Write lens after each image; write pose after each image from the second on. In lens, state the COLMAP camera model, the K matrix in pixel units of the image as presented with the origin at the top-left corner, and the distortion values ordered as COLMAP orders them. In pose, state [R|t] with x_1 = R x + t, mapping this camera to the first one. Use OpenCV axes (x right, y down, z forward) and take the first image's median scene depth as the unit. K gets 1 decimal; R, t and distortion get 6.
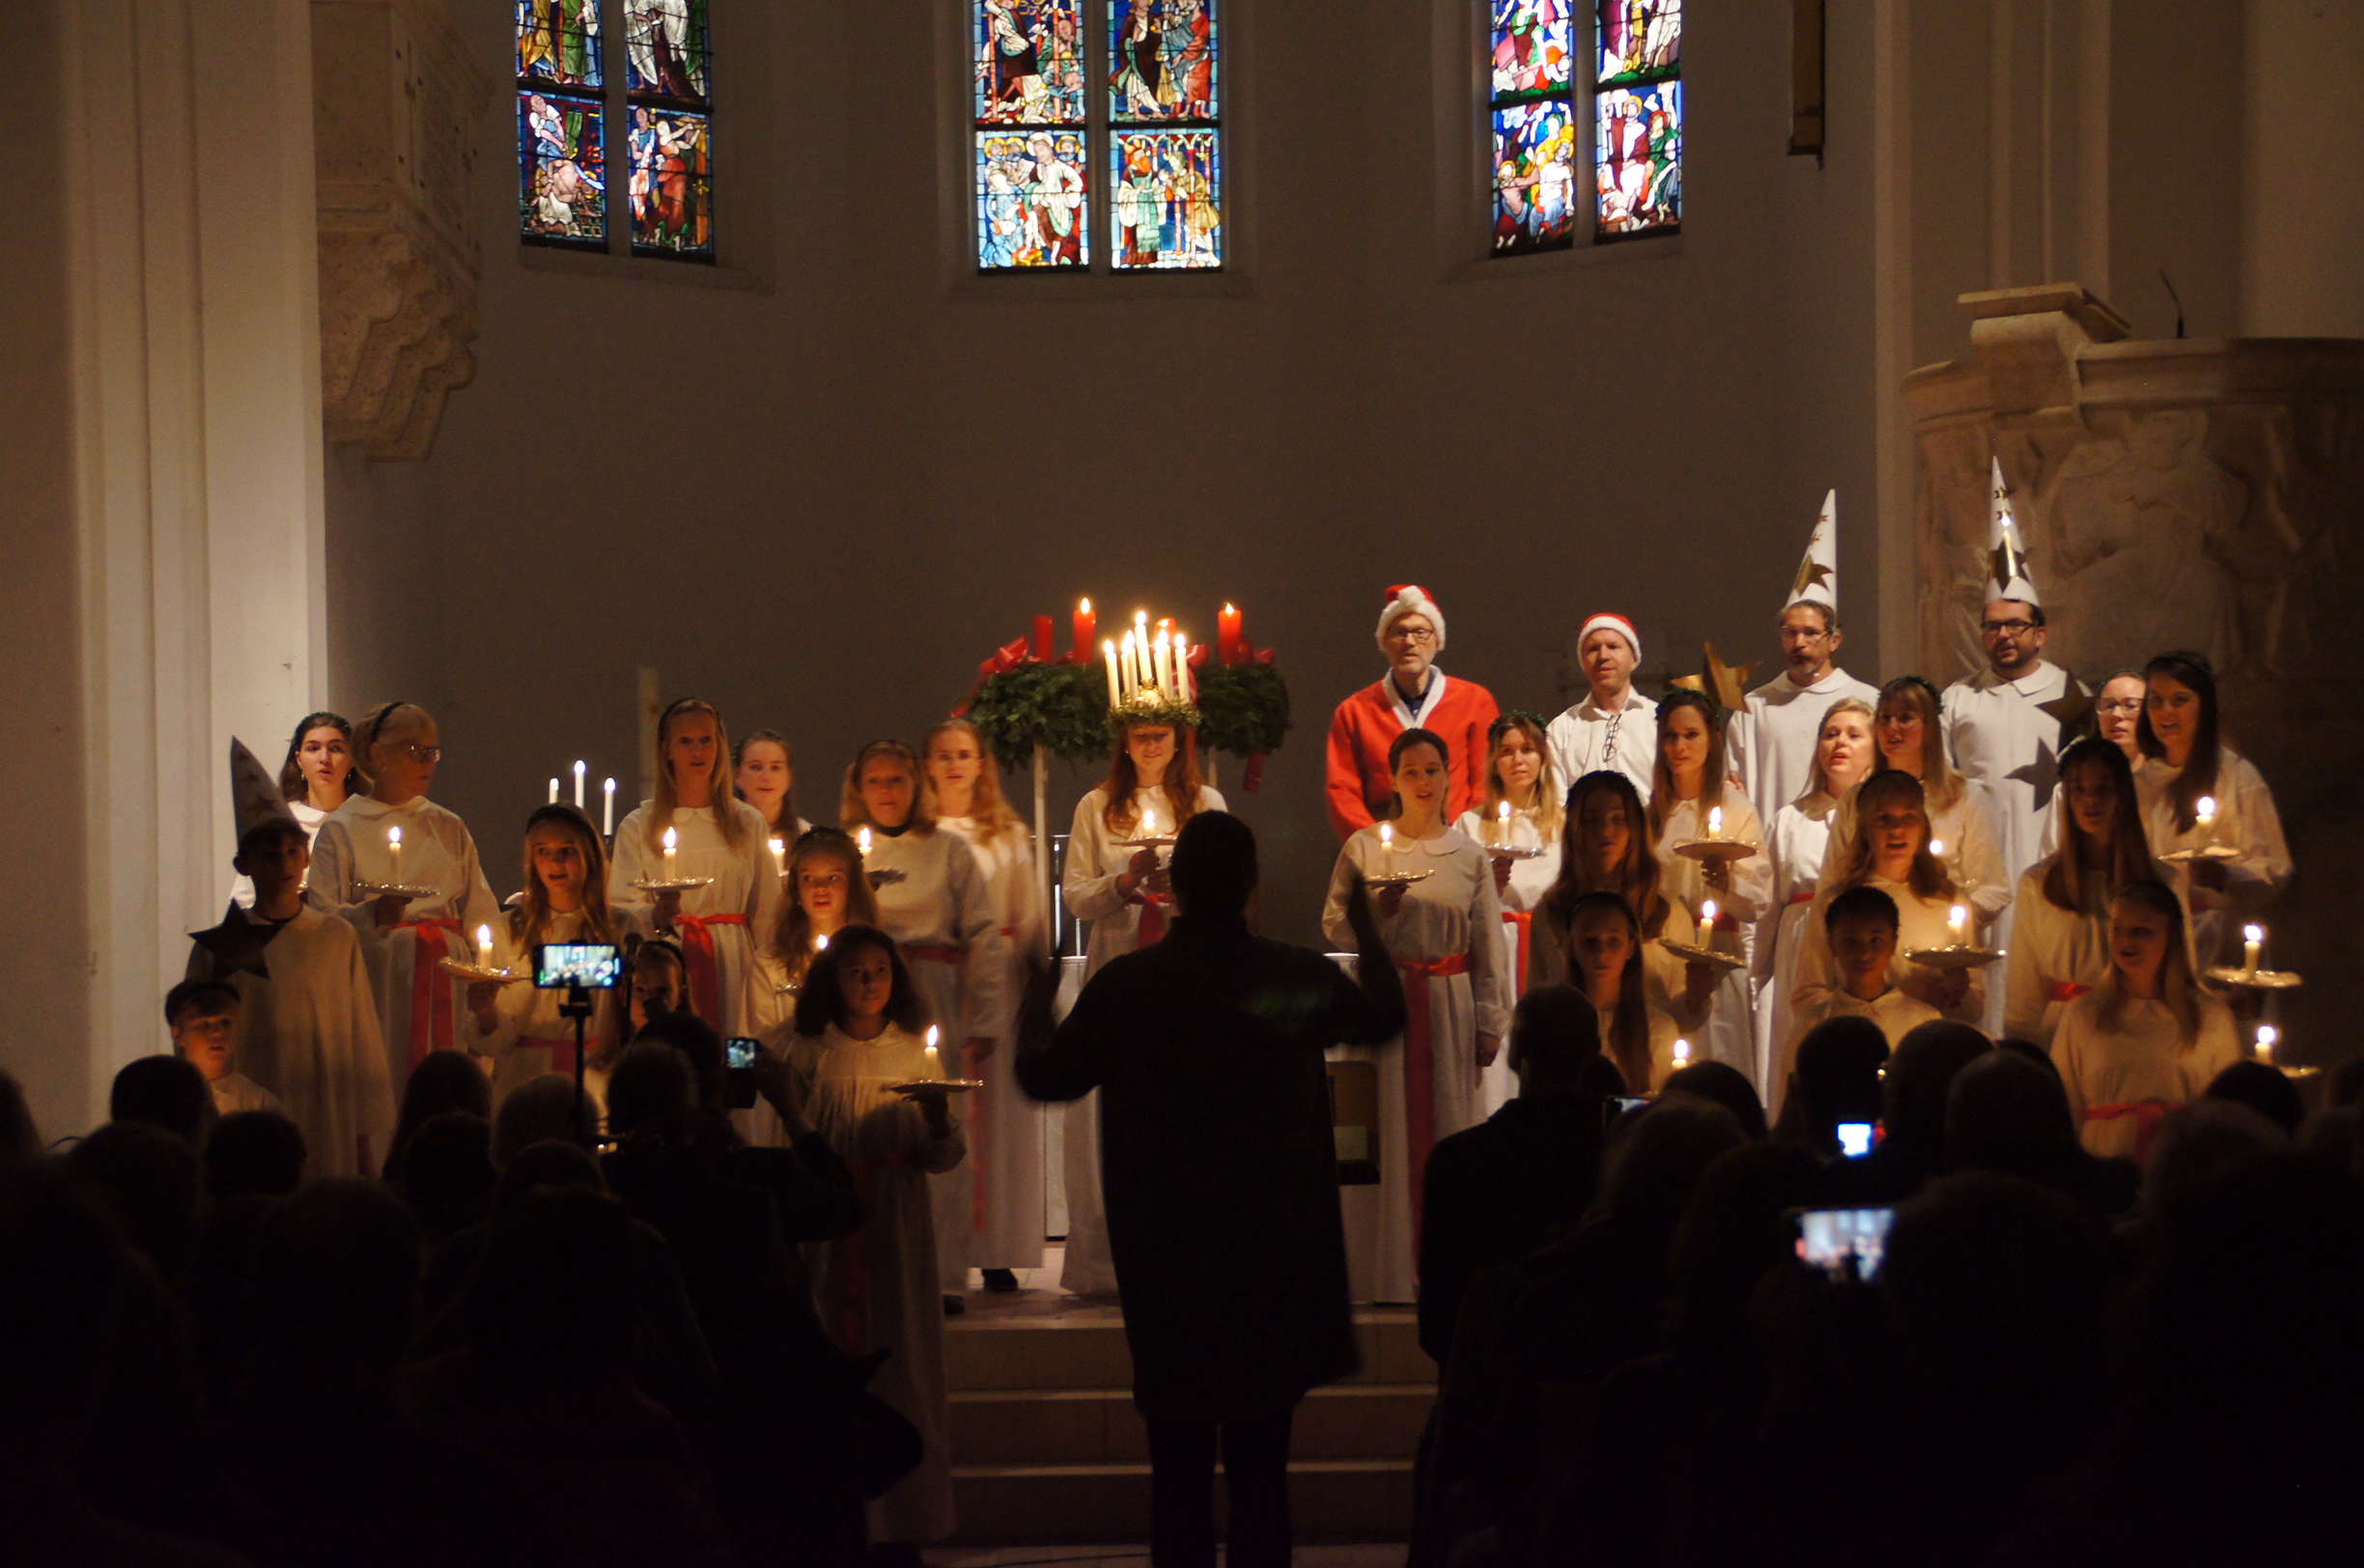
lens RADIAL K [[5796.9, 0, 1192.8], [0, 5796.9, 786.3], [0, 0, 1]] dist [0.637955, -0.018359]
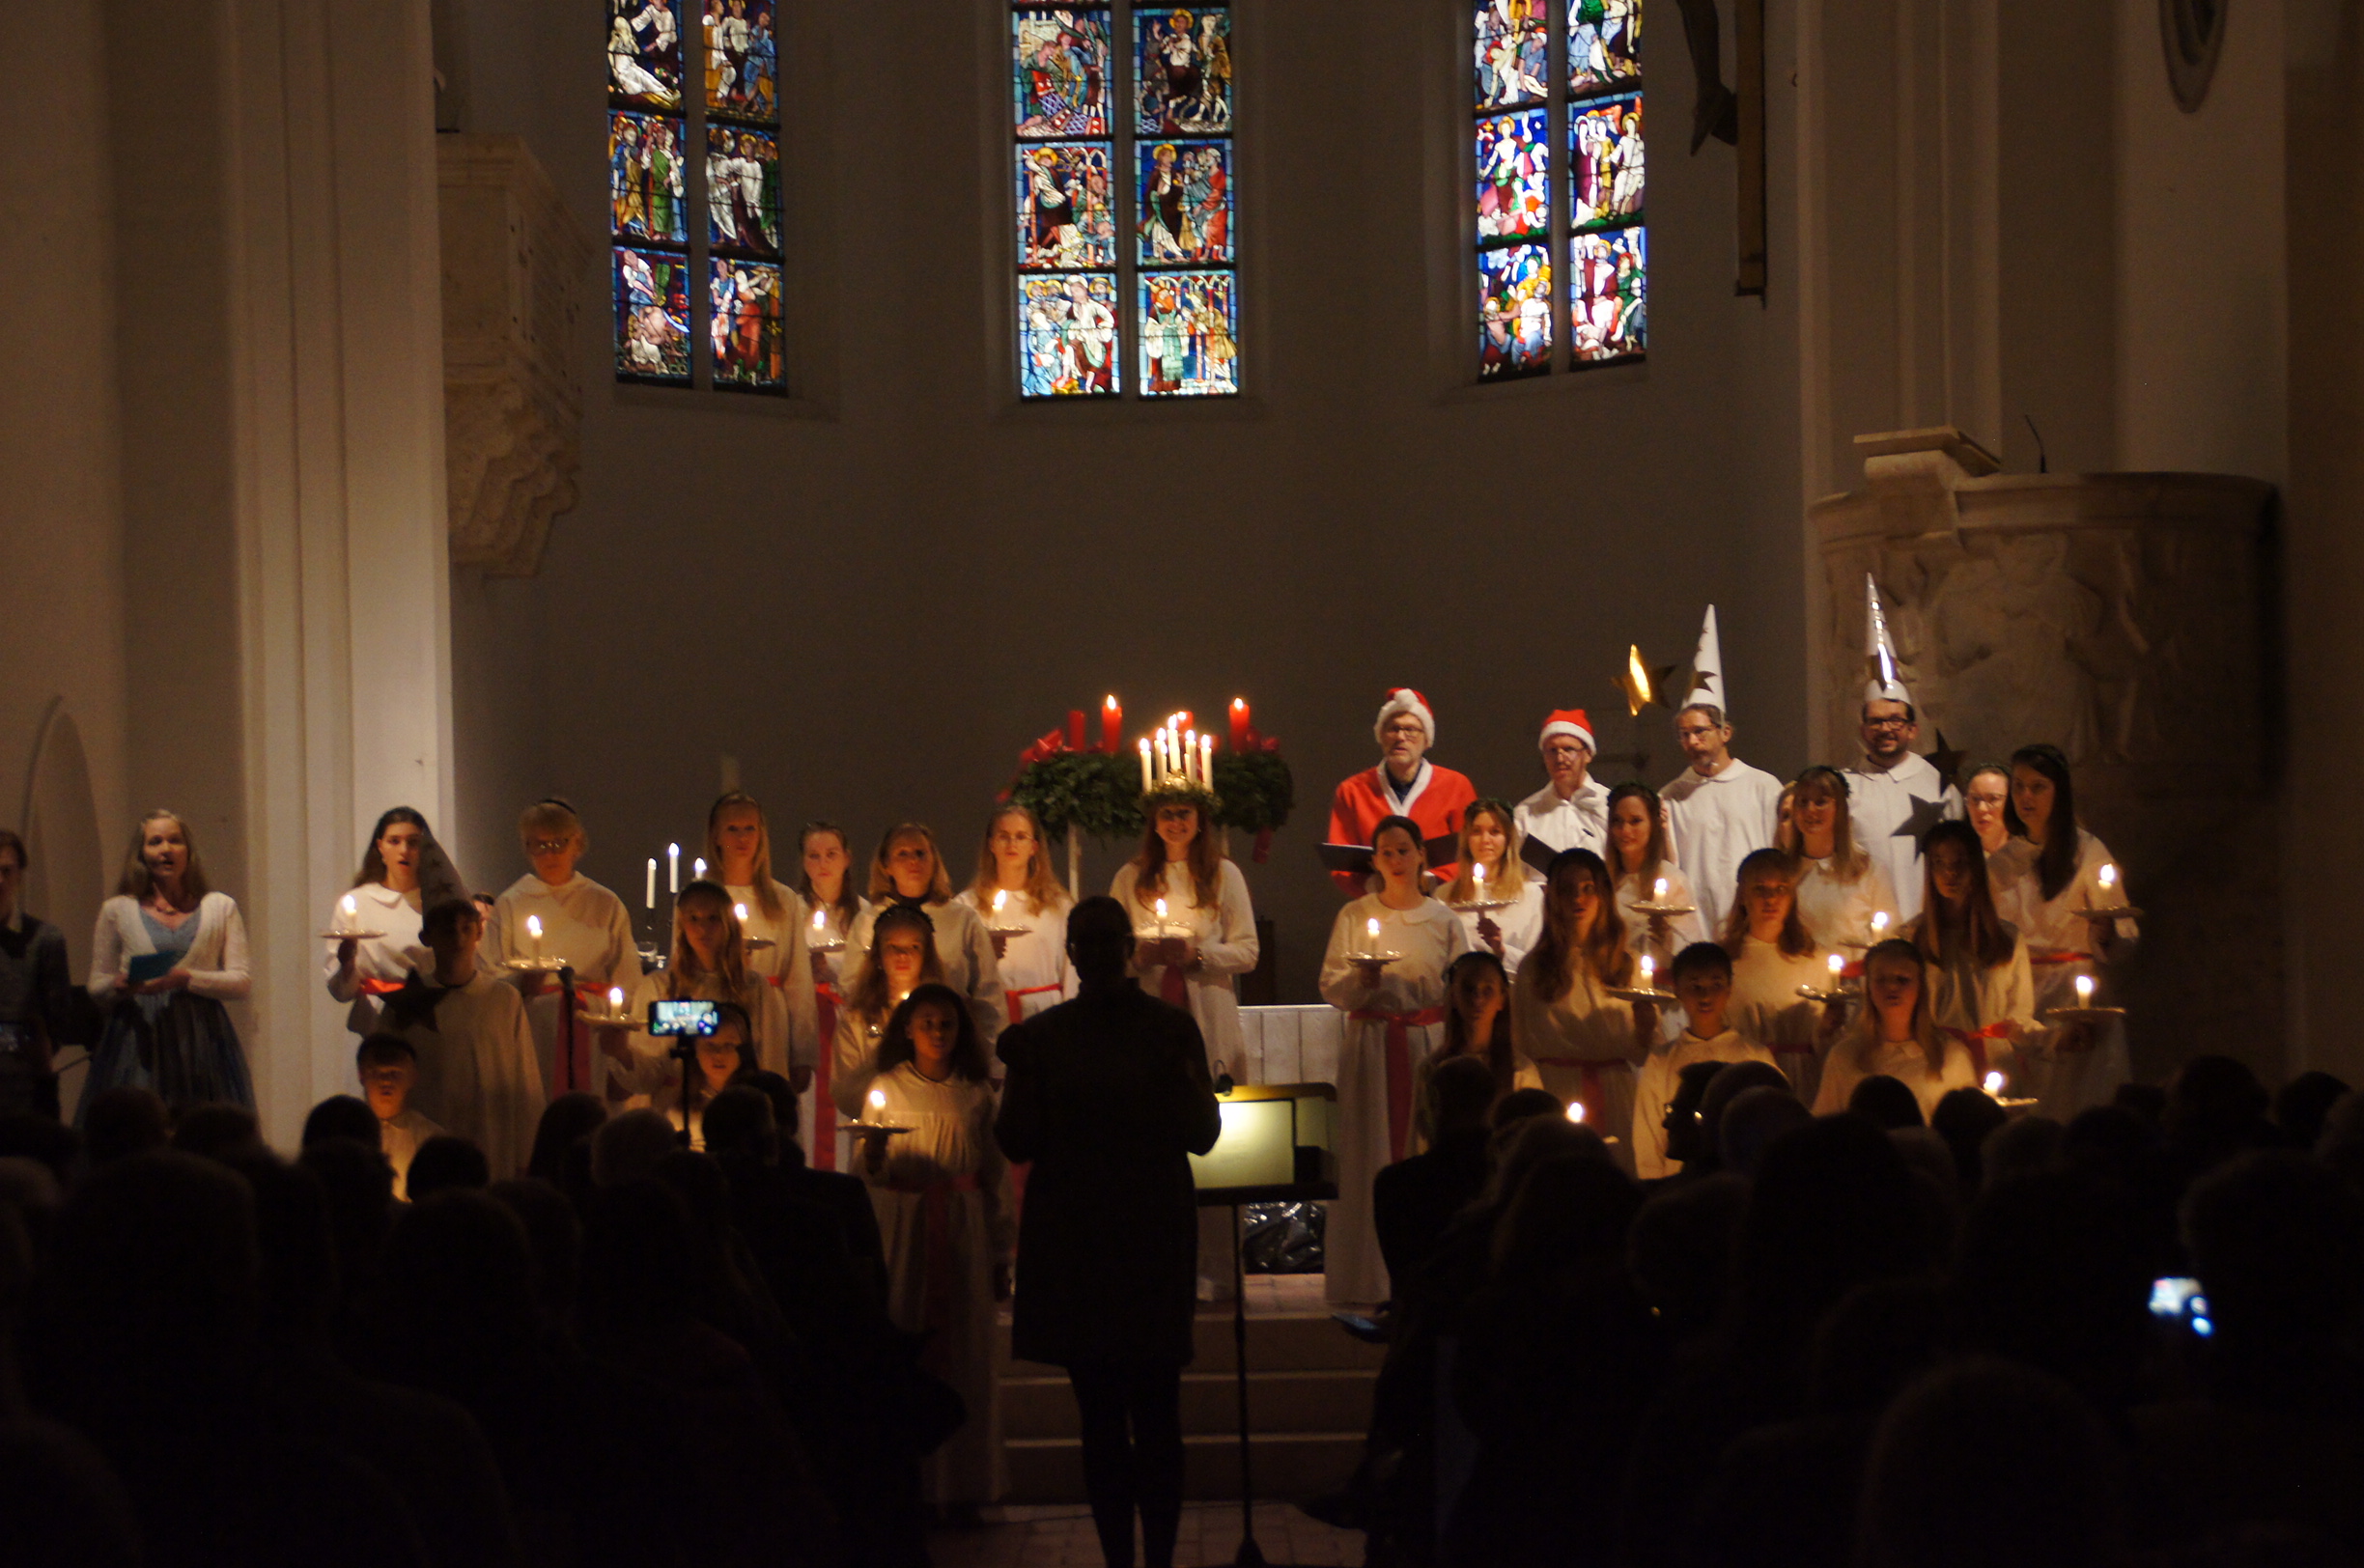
lens RADIAL K [[5483.9, 0, 1170.9], [0, 5483.9, 779.5], [0, 0, 1]] dist [0.556700, 0.112715]
pose [[0.999891, -0.008177, -0.012312, 0.004546], [0.008019, 0.999885, -0.012857, -0.001400], [0.012416, 0.012757, 0.999842, -0.057852]]
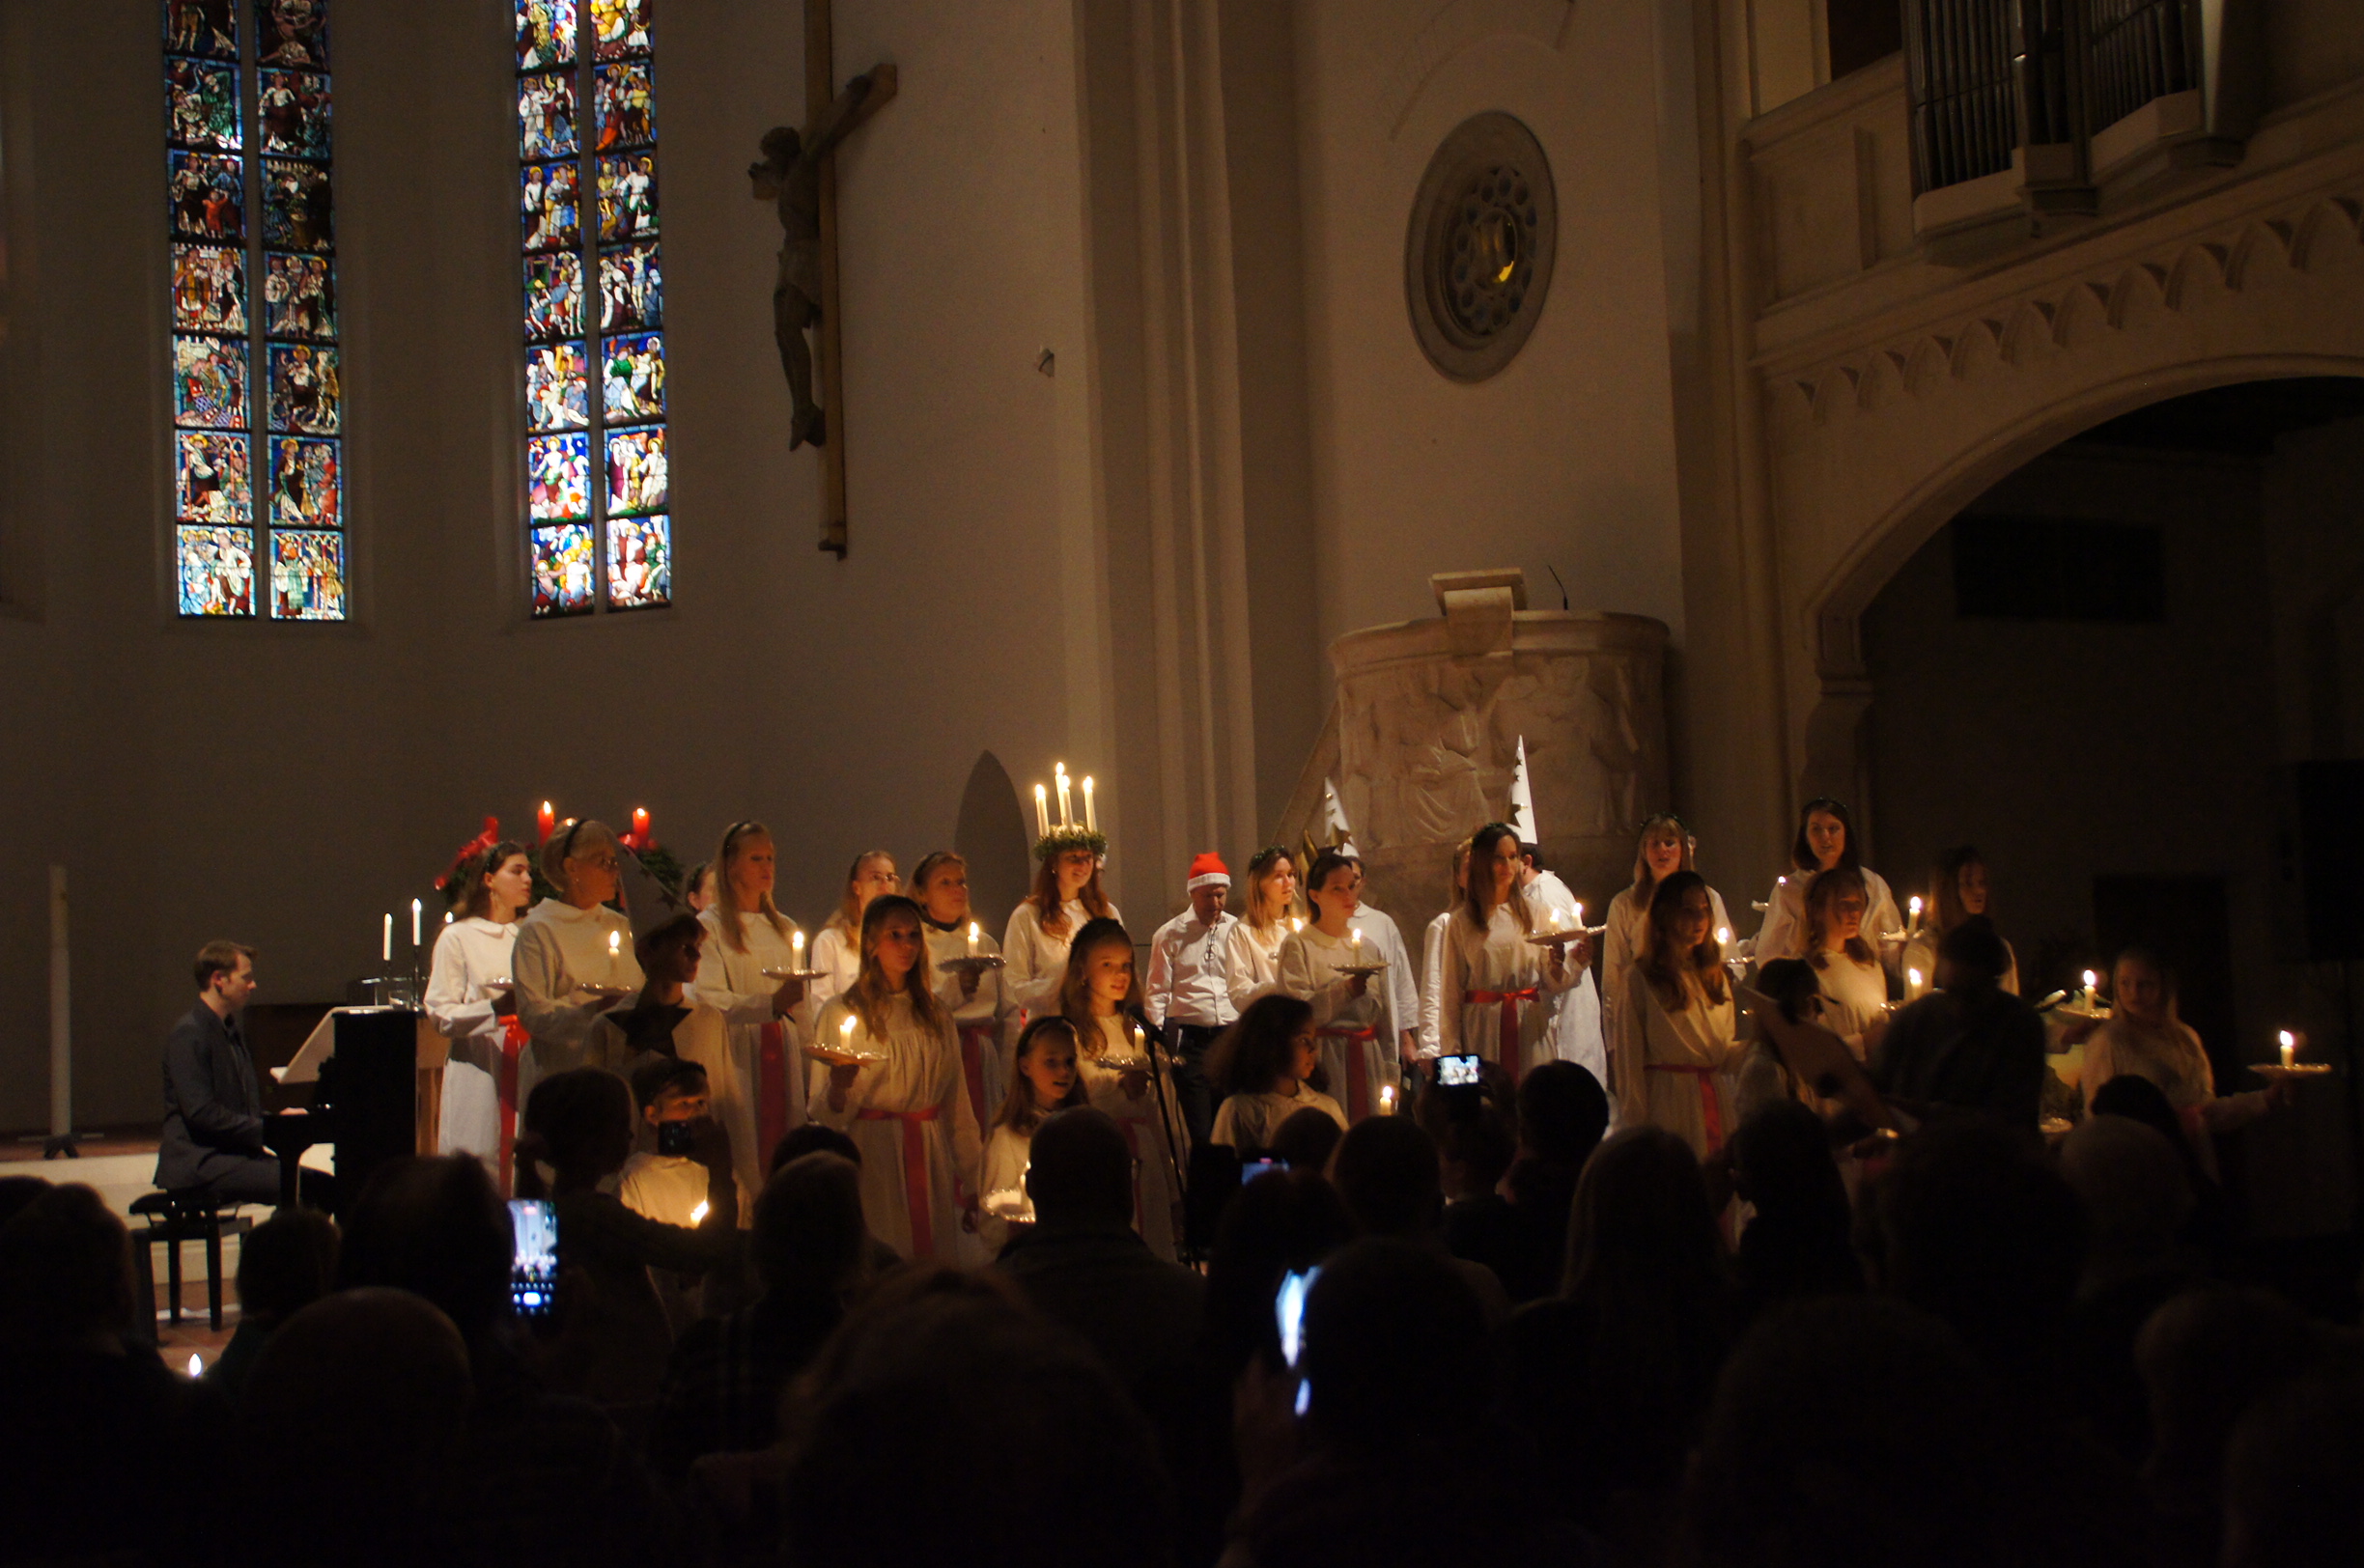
lens RADIAL K [[2880.5, 0, 1182.0], [0, 2880.5, 784.0], [0, 0, 1]] dist [-0.000063, 0.309460]
pose [[0.892010, 0.014807, 0.451774, -0.146841], [0.017004, 0.997657, -0.066274, 0.009167], [-0.451696, 0.066799, 0.889667, 0.227240]]
